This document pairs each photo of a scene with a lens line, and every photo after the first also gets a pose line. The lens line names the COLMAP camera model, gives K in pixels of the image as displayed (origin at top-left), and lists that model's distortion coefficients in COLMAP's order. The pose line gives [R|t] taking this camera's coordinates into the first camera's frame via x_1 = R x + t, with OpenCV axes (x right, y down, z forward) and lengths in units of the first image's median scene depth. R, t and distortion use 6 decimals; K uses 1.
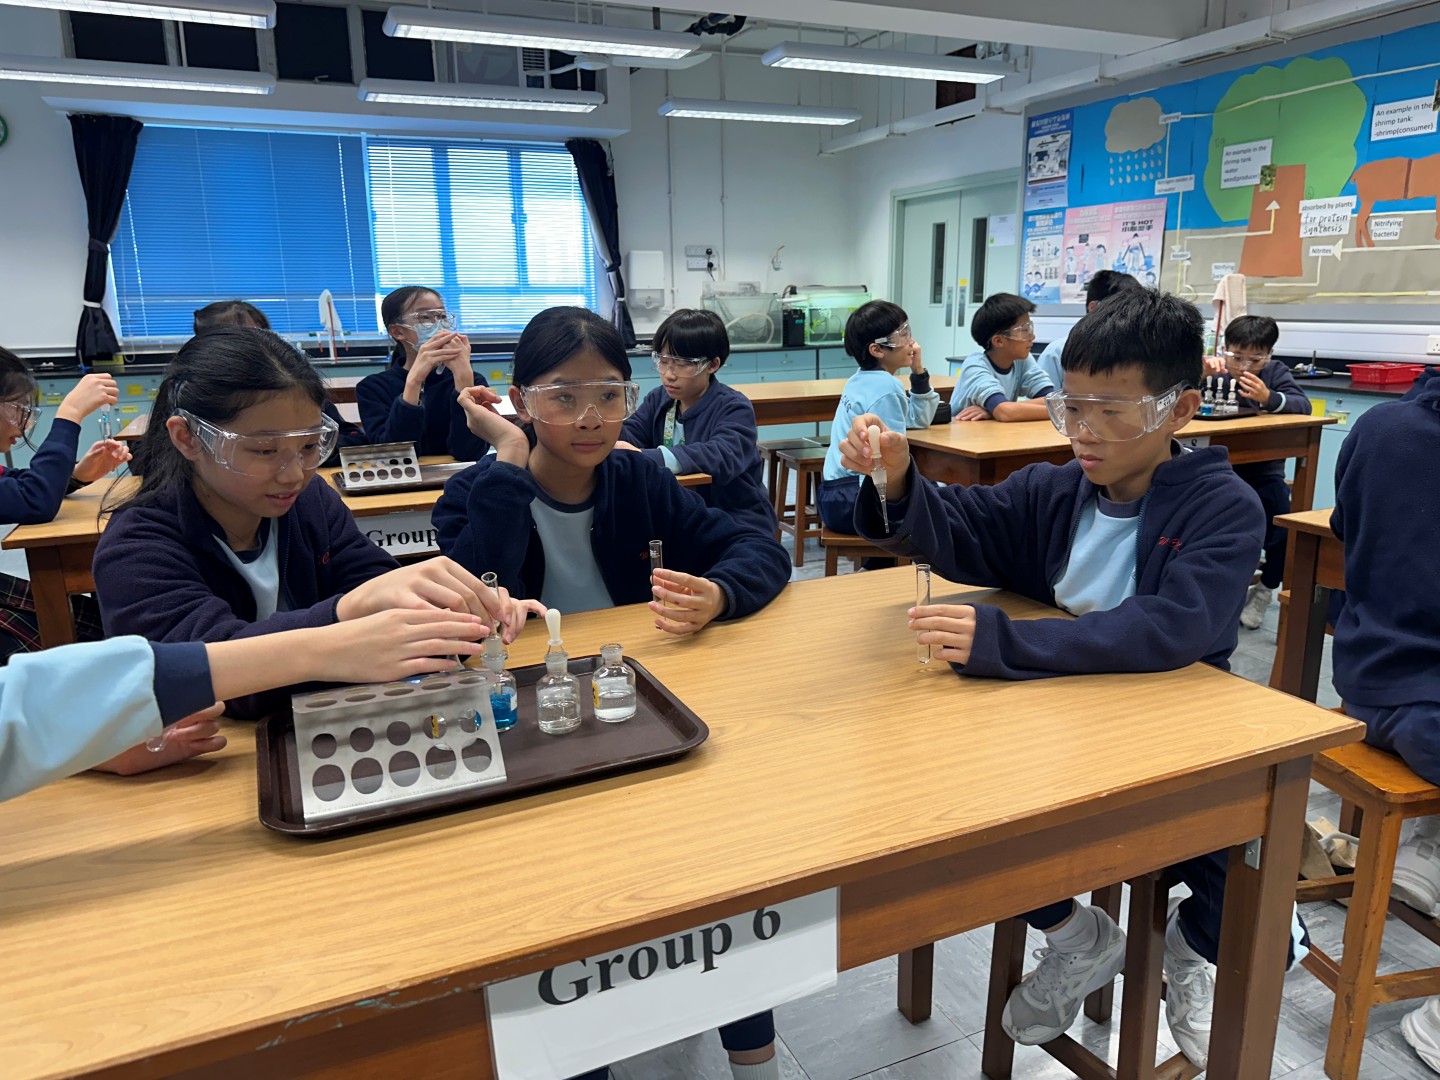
lens RADIAL K [[1017.4, 0, 720.8], [0, 1017.4, 540.6], [0, 0, 1]] dist [0.002793, -0.012097]
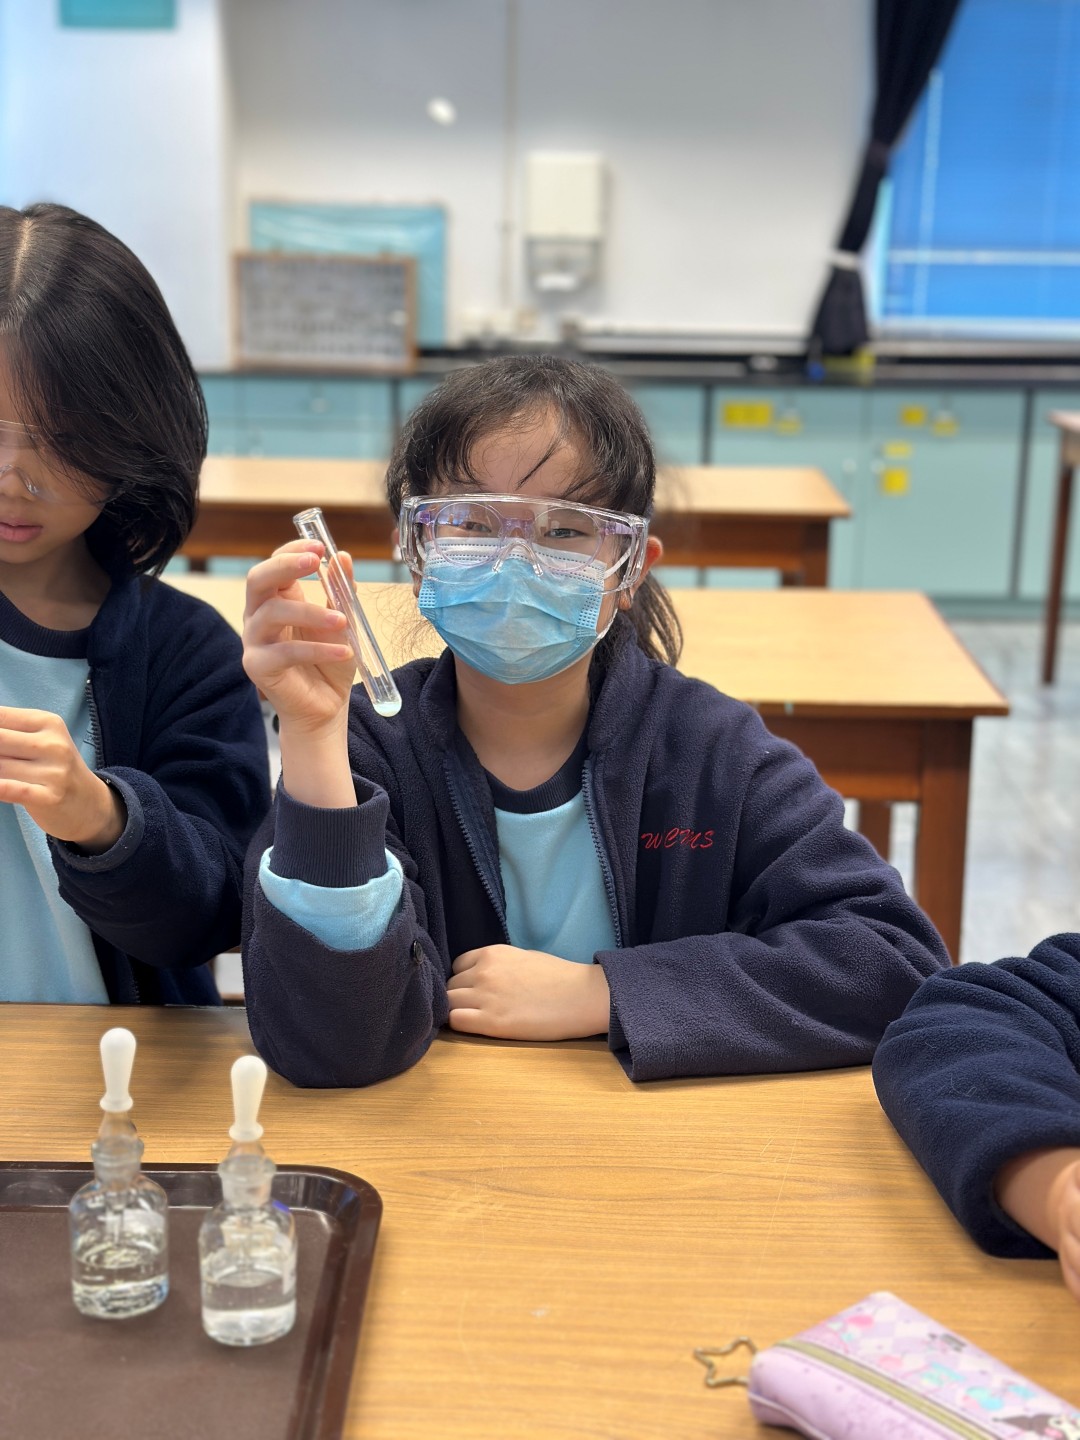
lens RADIAL K [[2007.1, 0, 539.2], [0, 2007.1, 715.0], [0, 0, 1]] dist [0.179243, 0.000000]
pose [[0.889146, 0.133847, -0.437613, -0.234951], [-0.136027, 0.990350, 0.026524, 0.014970], [0.436940, 0.035944, 0.898772, -0.100216]]
